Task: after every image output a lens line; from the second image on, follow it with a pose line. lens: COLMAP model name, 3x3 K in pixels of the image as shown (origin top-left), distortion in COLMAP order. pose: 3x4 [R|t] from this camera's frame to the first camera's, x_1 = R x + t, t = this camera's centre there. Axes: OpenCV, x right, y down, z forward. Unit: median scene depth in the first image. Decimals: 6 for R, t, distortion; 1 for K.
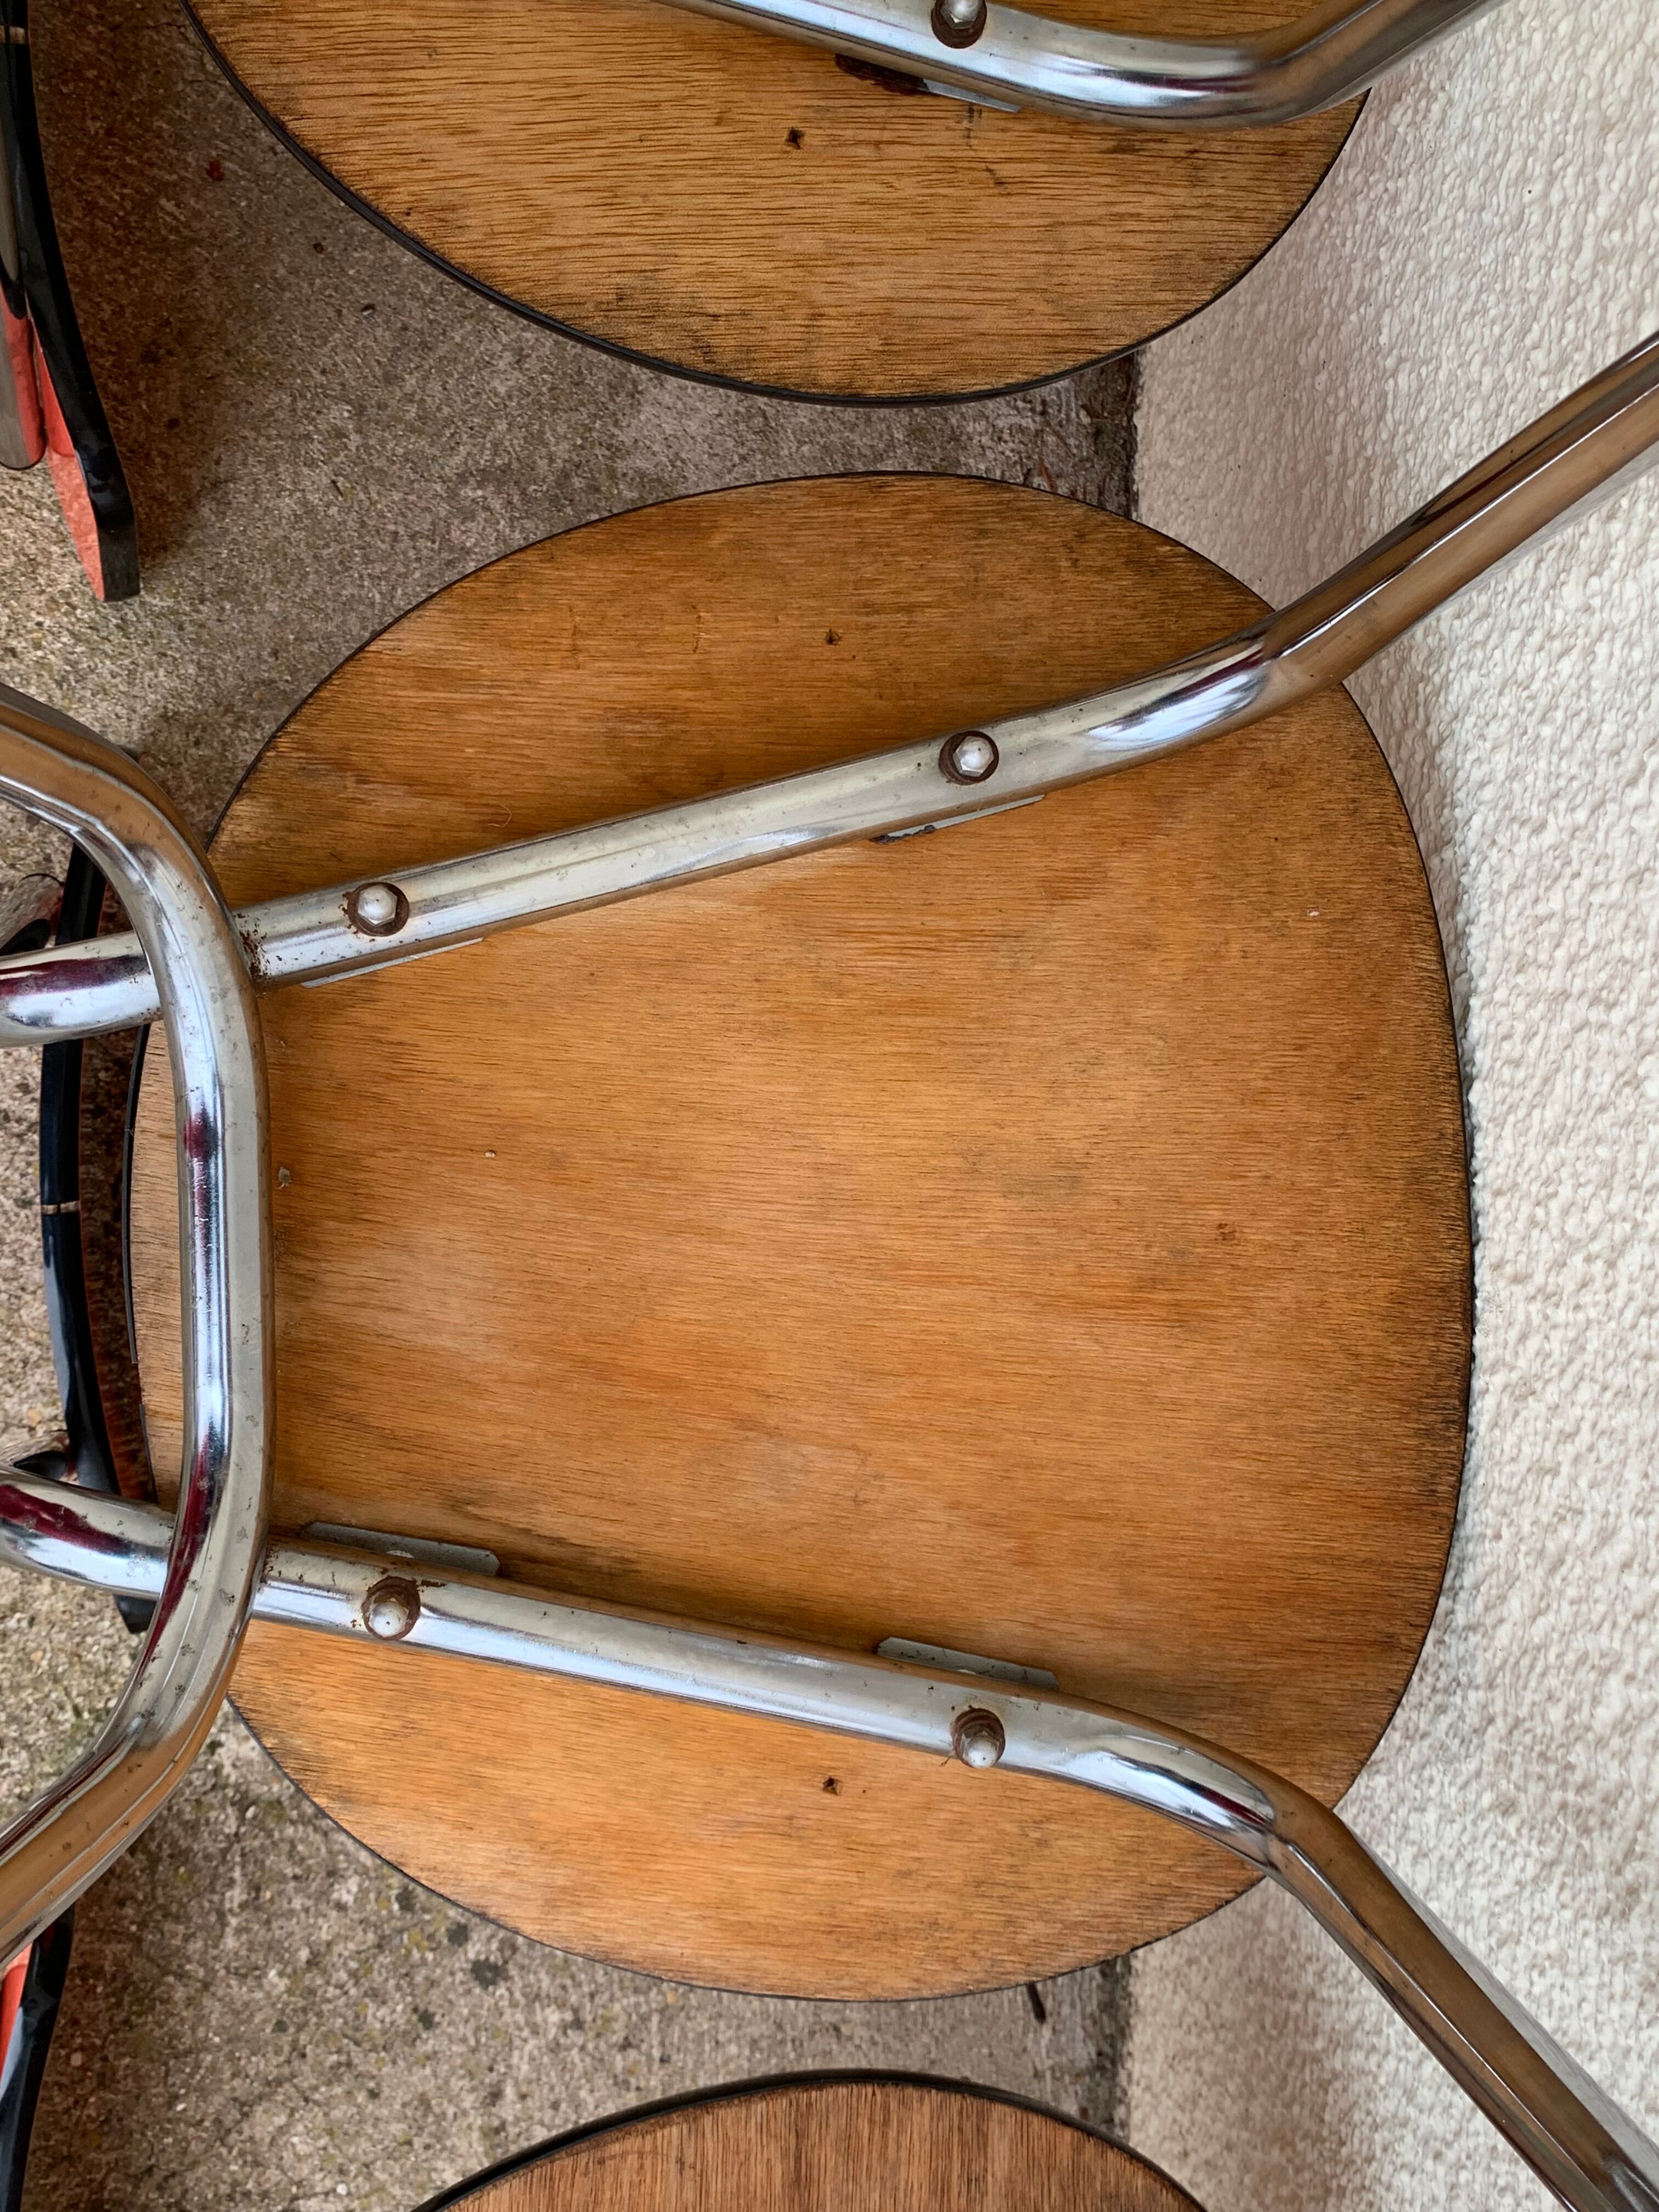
lens RADIAL K [[2194.4, 0, 835.9], [0, 2194.4, 1121.6], [0, 0, 1]] dist [0.001131, 0.000000]
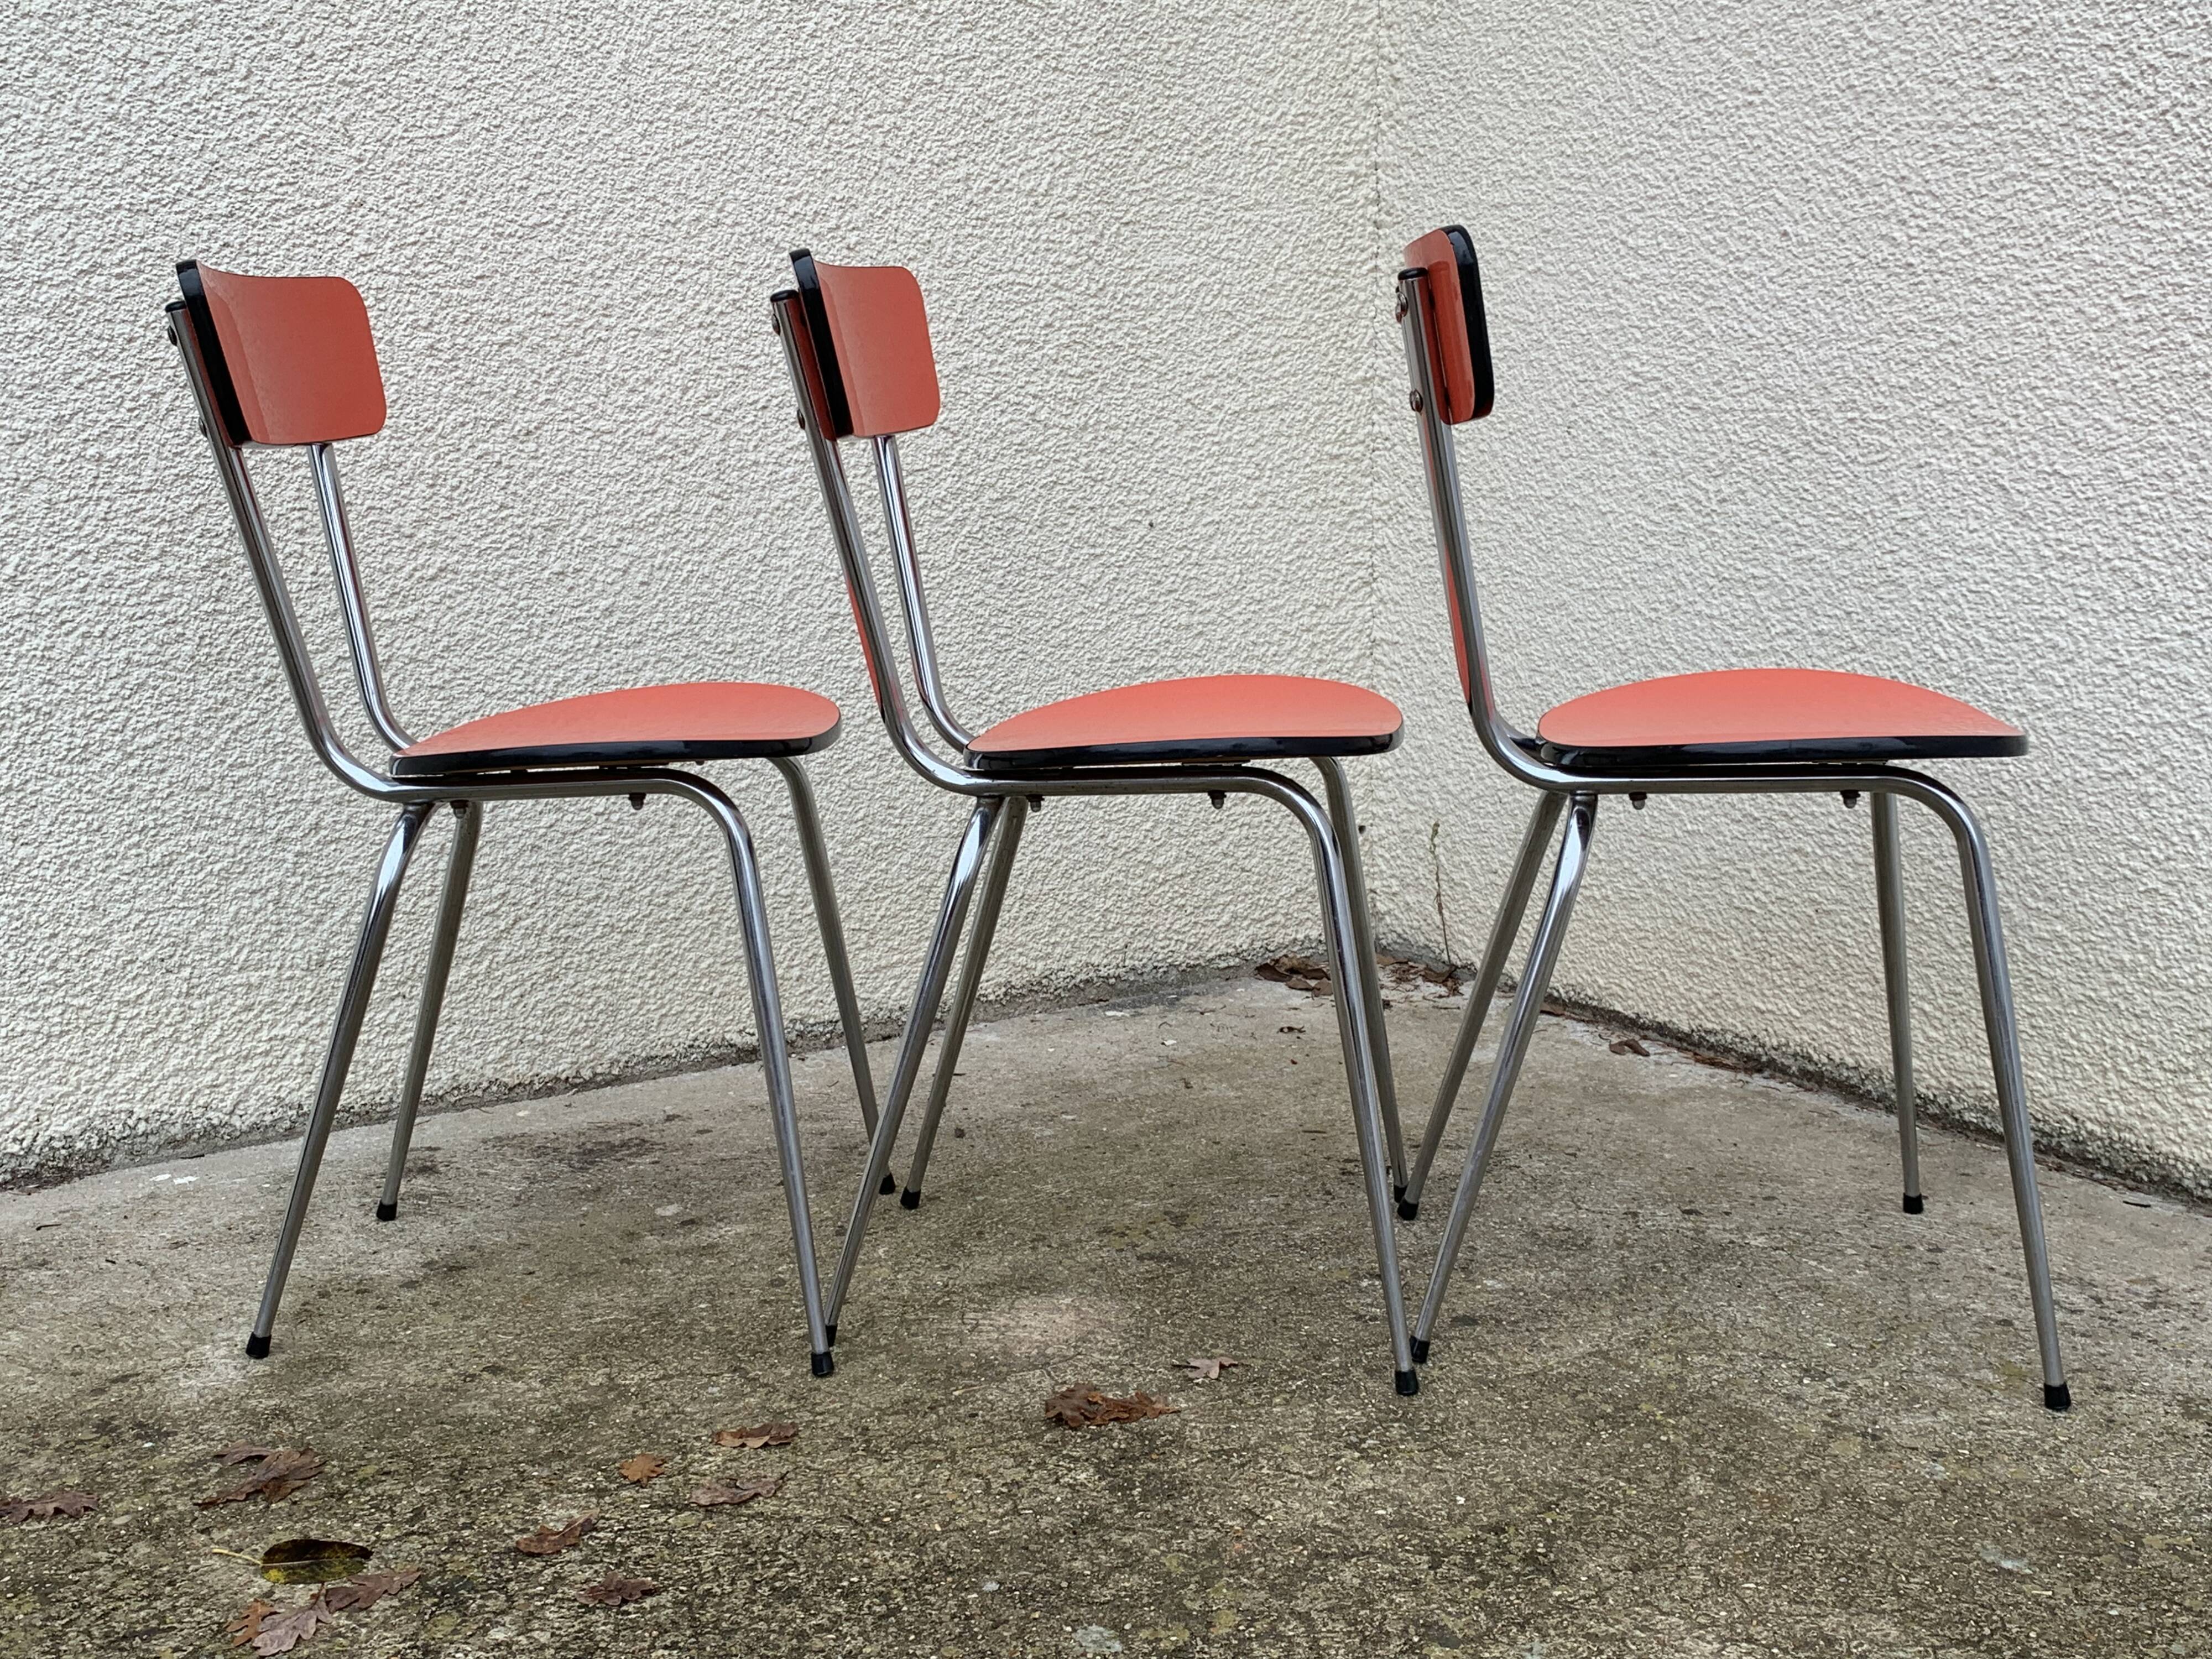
lens RADIAL K [[2348.1, 0, 1106.2], [0, 2348.1, 821.7], [0, 0, 1]] dist [0.013800, 0.000000]
pose [[0.843073, -0.217239, 0.491970, -2.775810], [0.522245, 0.112295, -0.845369, 2.778556], [0.128401, 0.969638, 0.208125, 0.155740]]
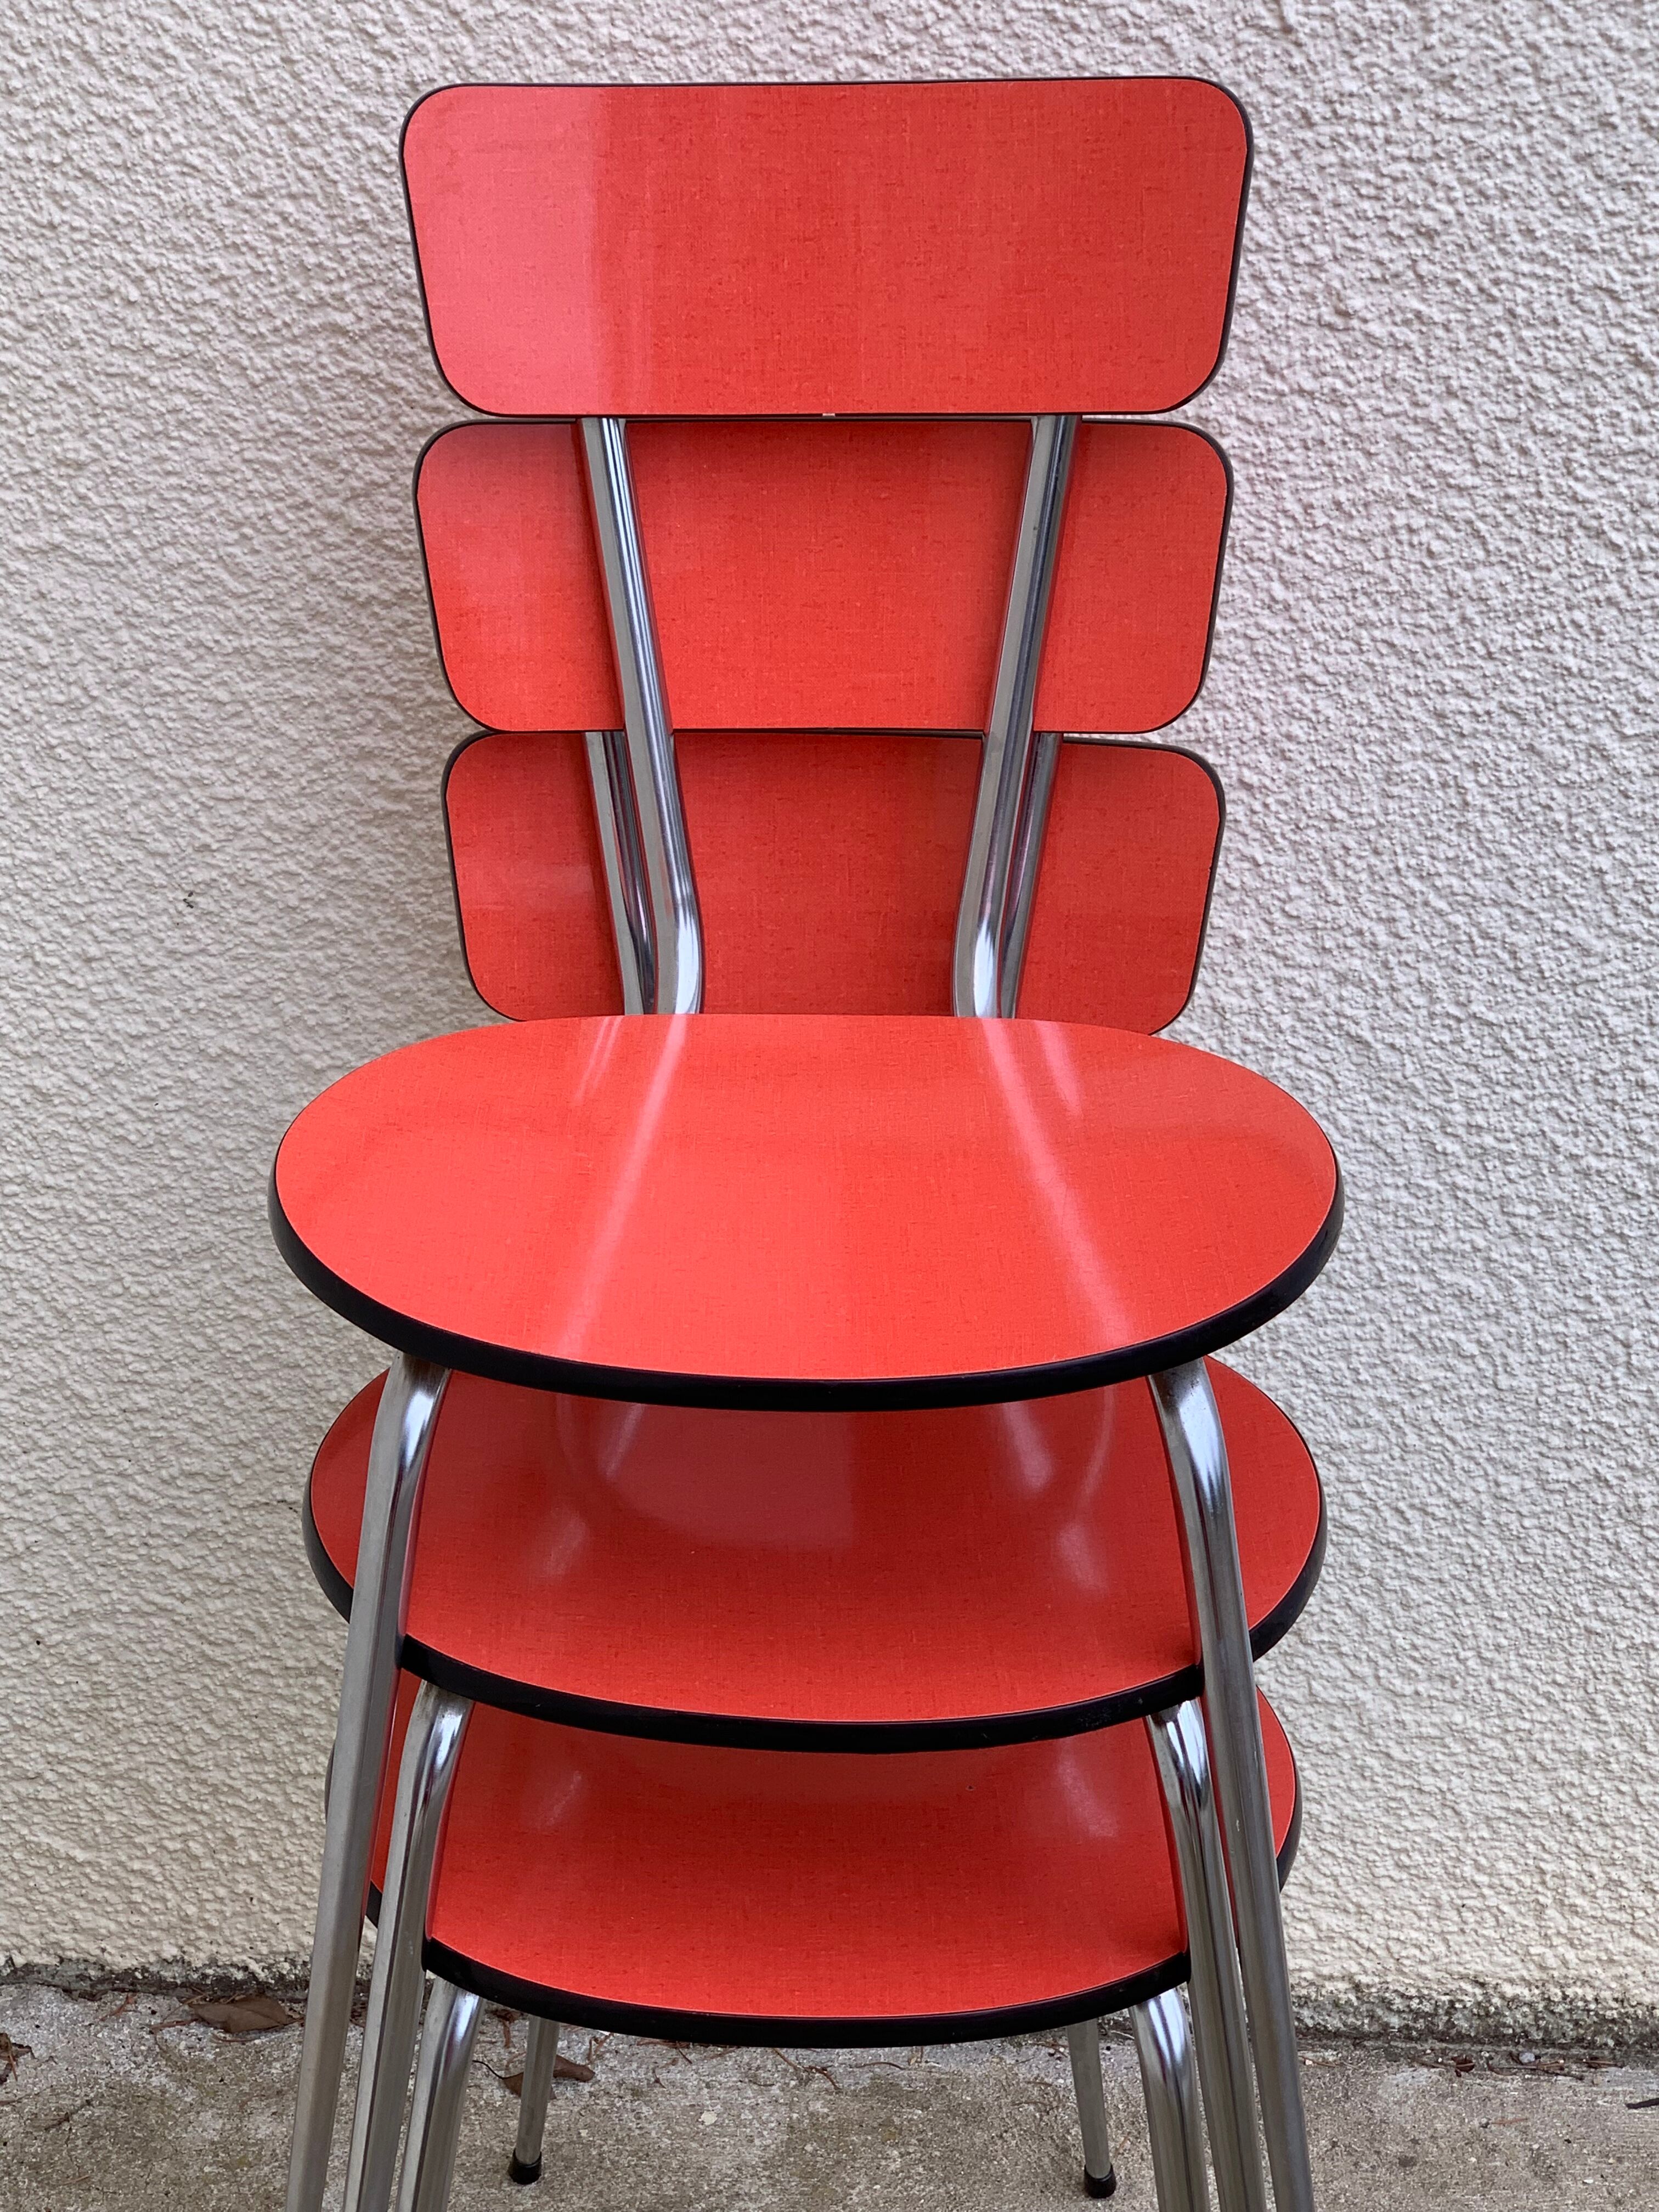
lens RADIAL K [[3990.3, 0, 828.2], [0, 3990.3, 1072.1], [0, 0, 1]] dist [0.061489, 0.000000]
pose [[0.027571, -0.523466, 0.851600, -2.577371], [0.999581, 0.006949, -0.028090, -0.012154], [0.008787, 0.852018, 0.523439, -1.156134]]
